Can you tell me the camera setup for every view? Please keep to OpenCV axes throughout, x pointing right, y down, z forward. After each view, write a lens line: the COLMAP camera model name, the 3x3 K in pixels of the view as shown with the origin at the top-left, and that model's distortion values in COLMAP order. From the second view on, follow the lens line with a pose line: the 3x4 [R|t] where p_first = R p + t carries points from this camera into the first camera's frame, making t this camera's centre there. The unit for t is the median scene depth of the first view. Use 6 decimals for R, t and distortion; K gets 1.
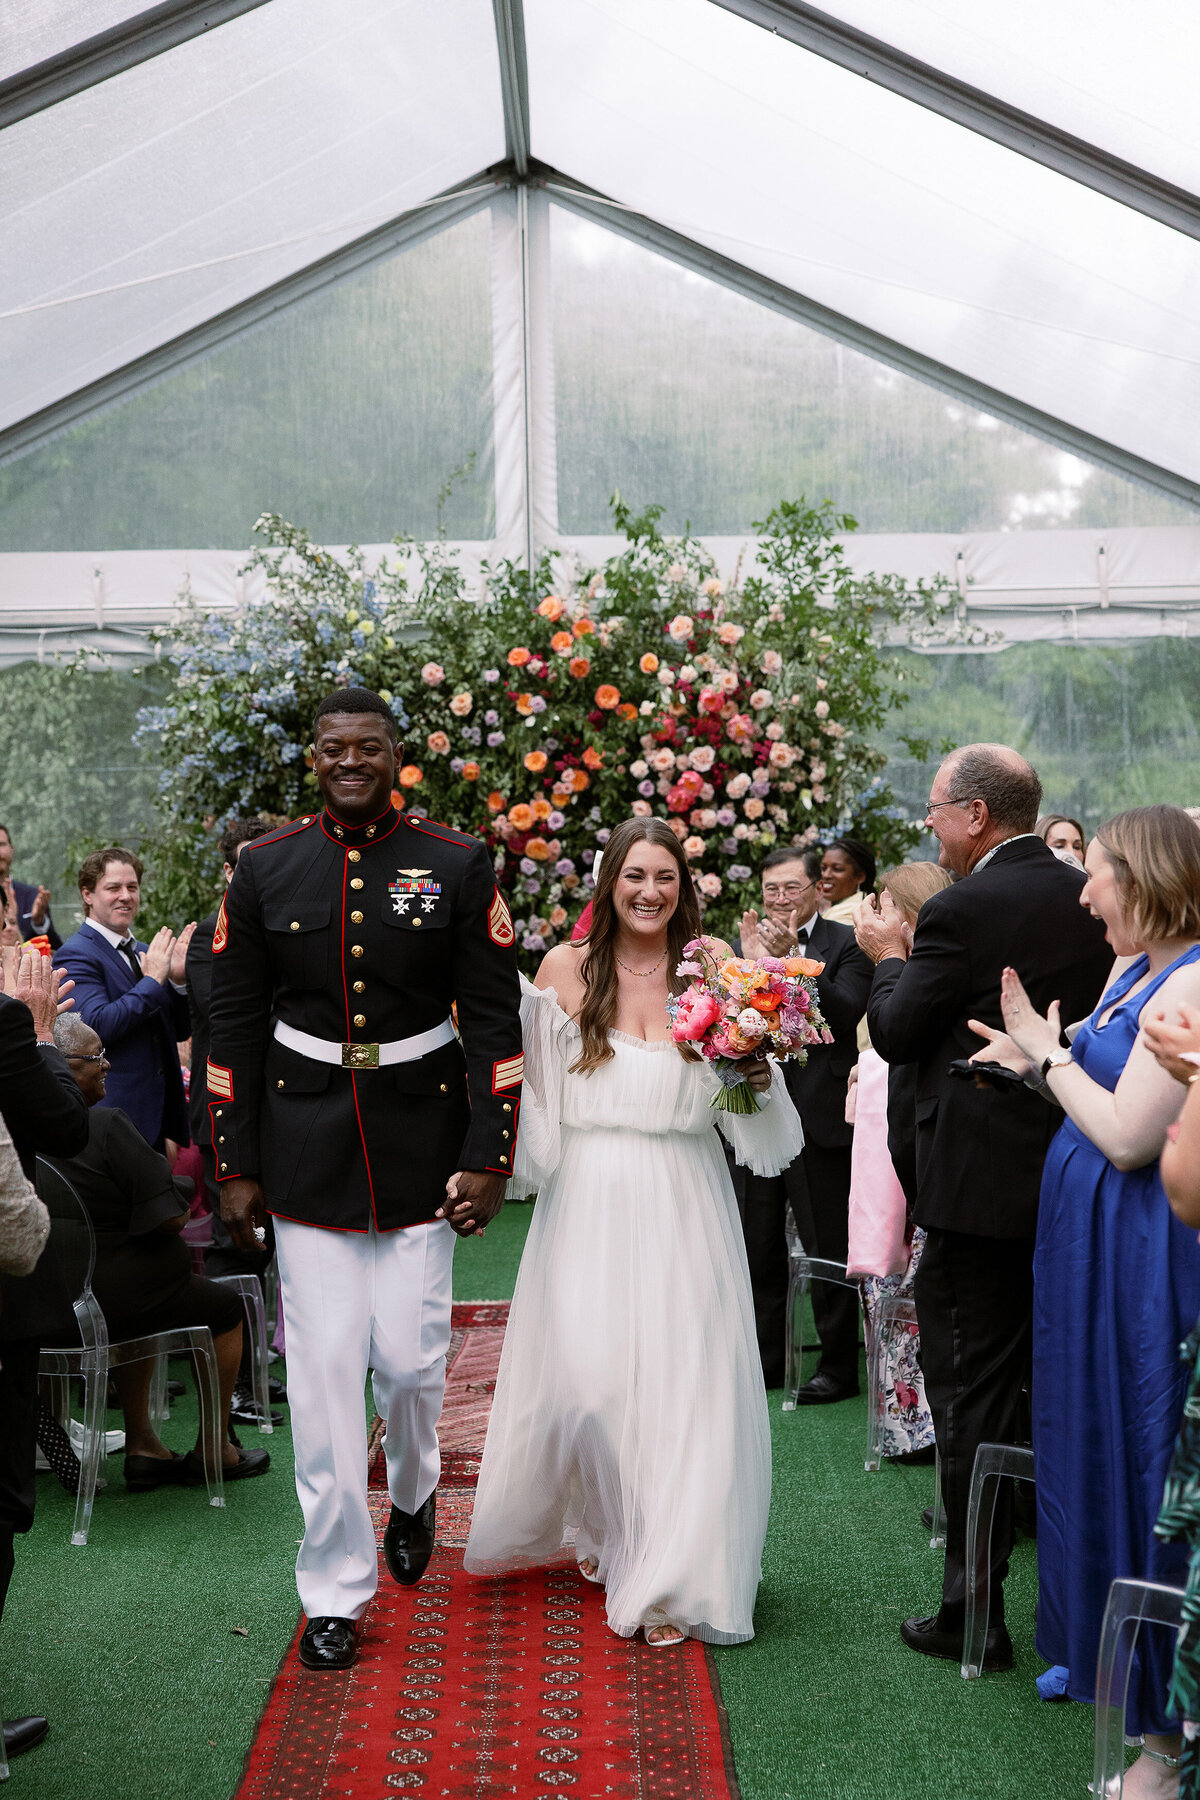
lens RADIAL K [[2681.5, 0, 608.7], [0, 2681.5, 898.0], [0, 0, 1]] dist [0.015646, 0.000000]
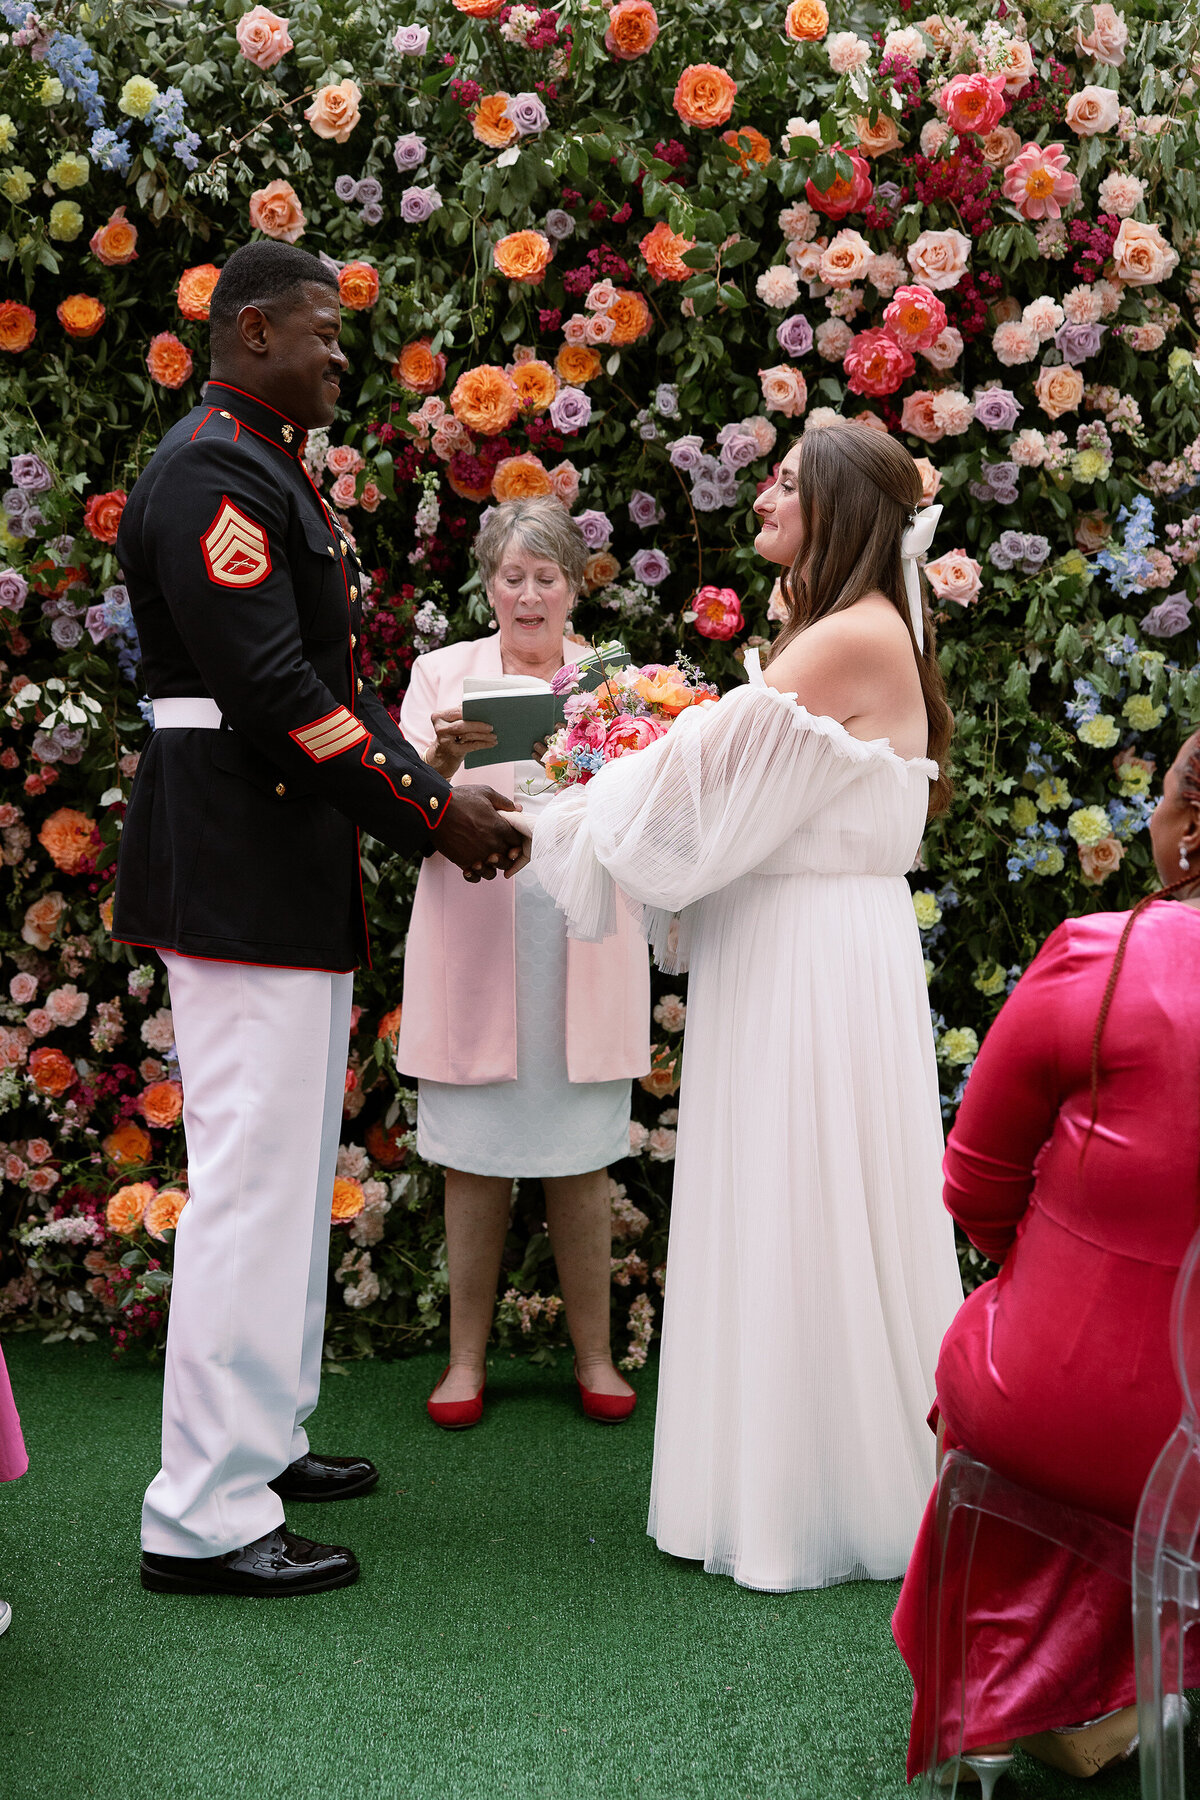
lens RADIAL K [[2512.4, 0, 595.7], [0, 2512.4, 894.3], [0, 0, 1]] dist [0.015980, 0.000000]
pose [[0.999439, 0.011533, 0.031458, -0.026617], [-0.013957, 0.996860, 0.077943, 0.013534], [-0.030461, -0.078339, 0.996461, 0.617672]]
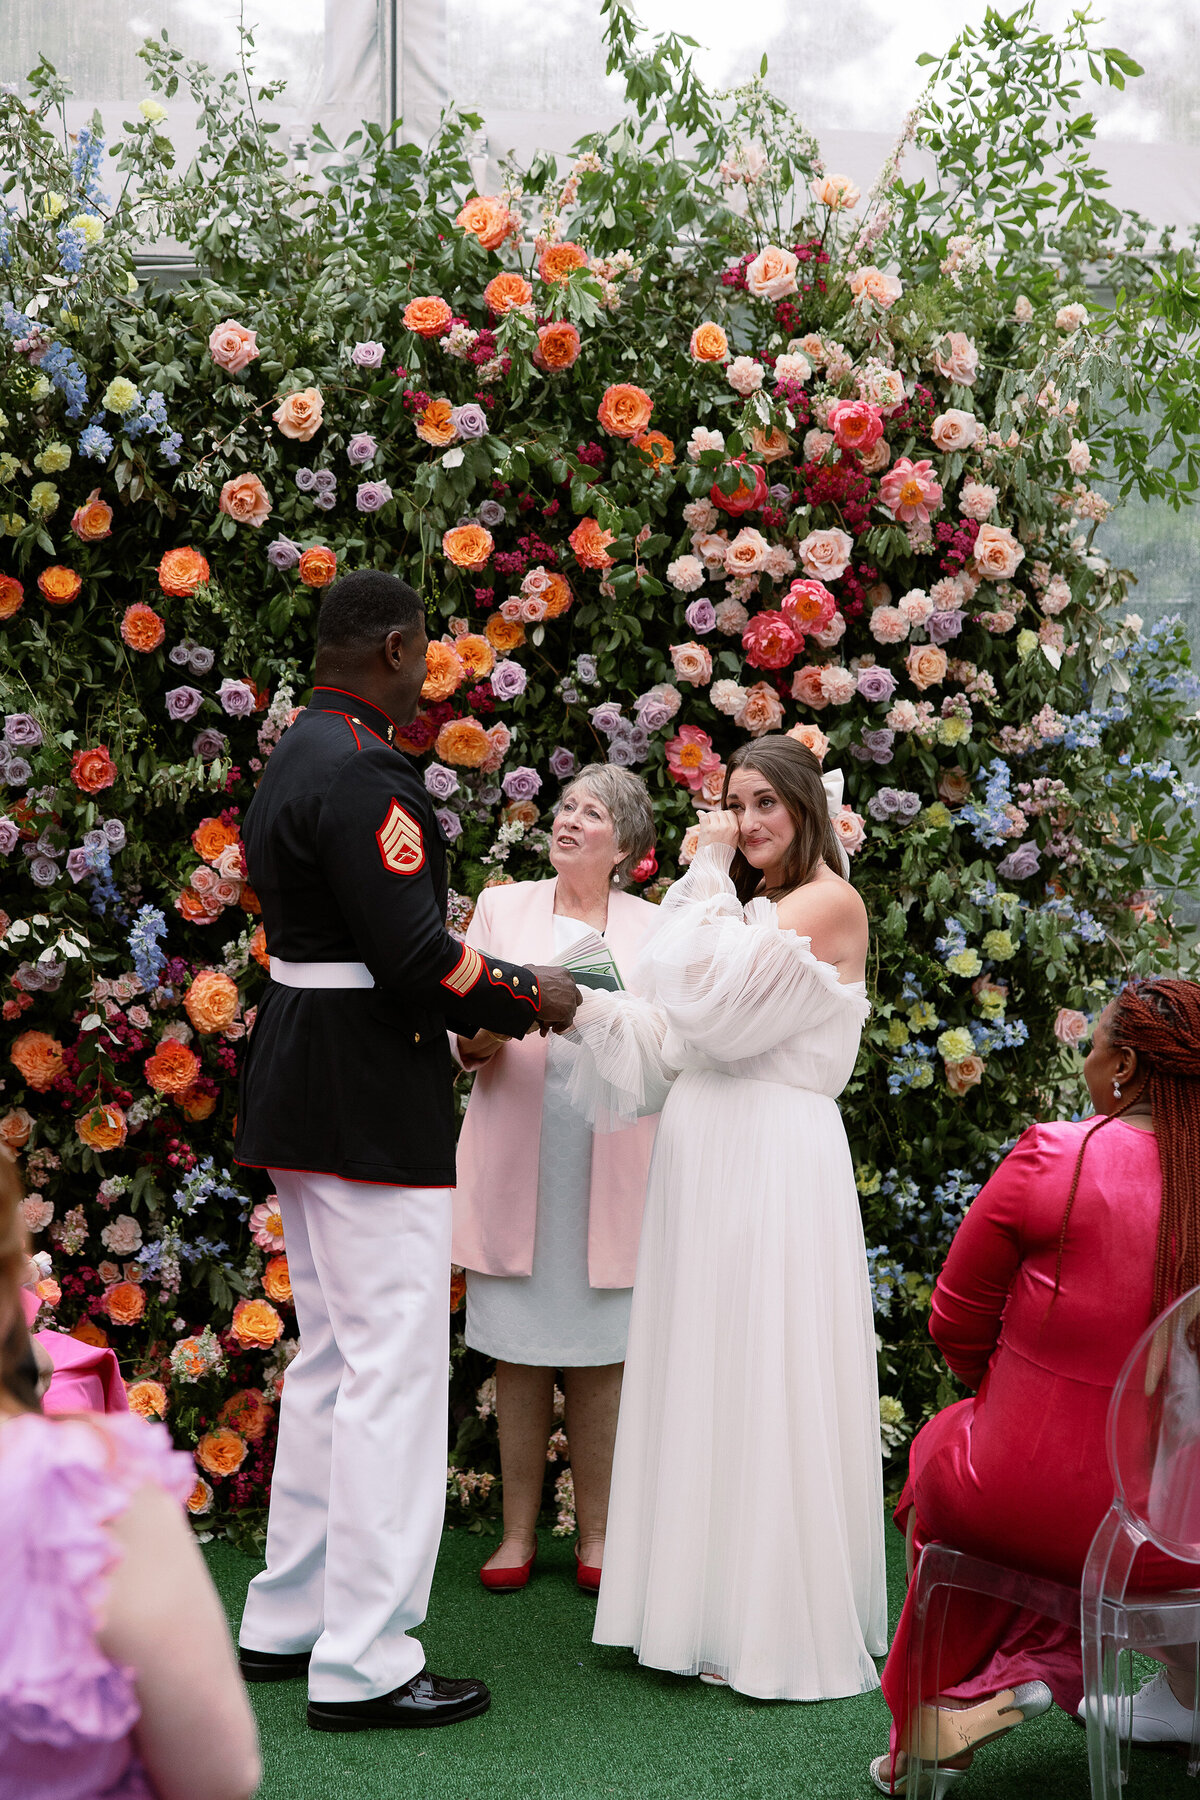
lens RADIAL K [[3044.7, 0, 586.2], [0, 3044.7, 903.4], [0, 0, 1]] dist [0.032210, 0.000000]
pose [[0.986731, 0.016252, 0.161548, -0.088256], [-0.019028, 0.999696, 0.015653, 0.000425], [-0.161245, -0.018519, 0.986741, 0.487800]]
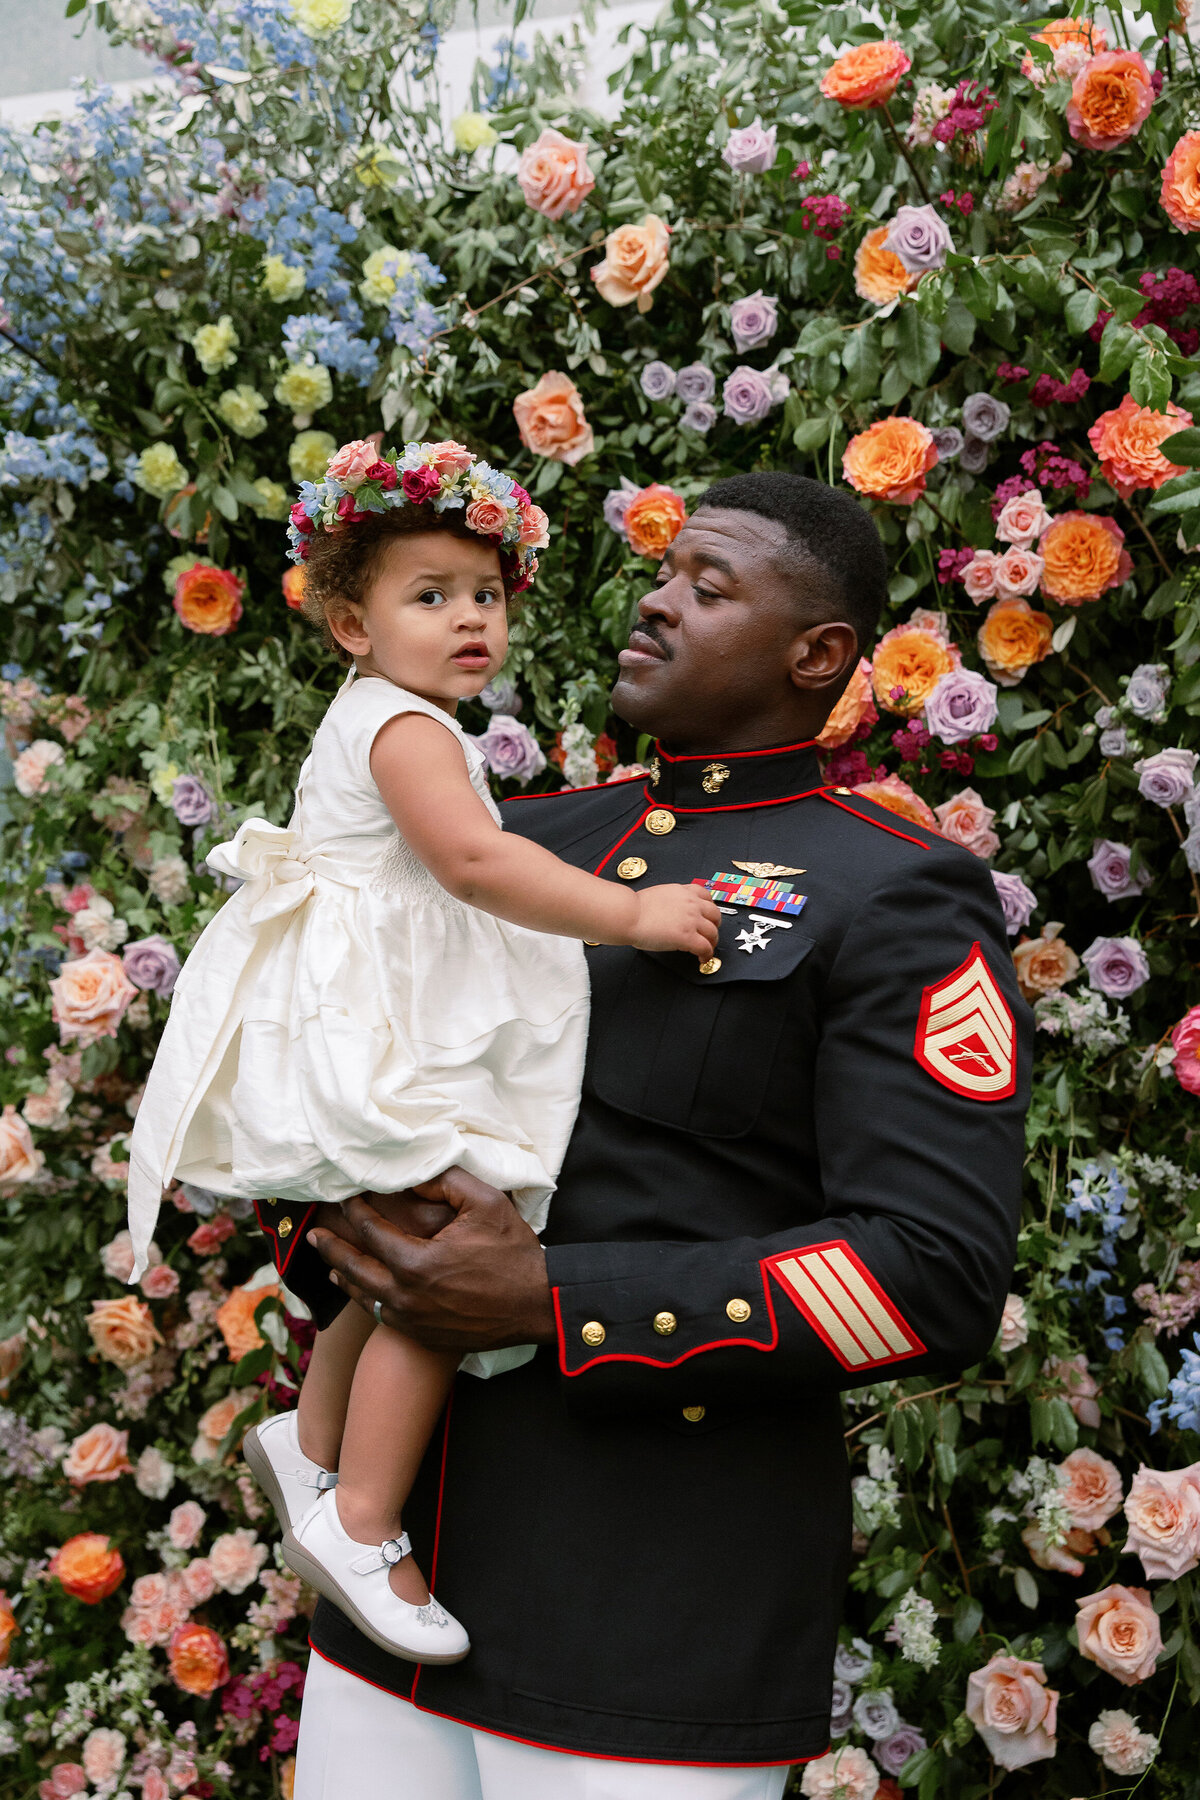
lens RADIAL K [[2159.4, 0, 555.0], [0, 2159.4, 917.6], [0, 0, 1]] dist [0.000228, 0.000000]
pose [[0.927165, 0.045745, -0.371850, 0.019077], [-0.059732, 0.997871, -0.026178, -0.002794], [0.369861, 0.046483, 0.927924, 0.802675]]
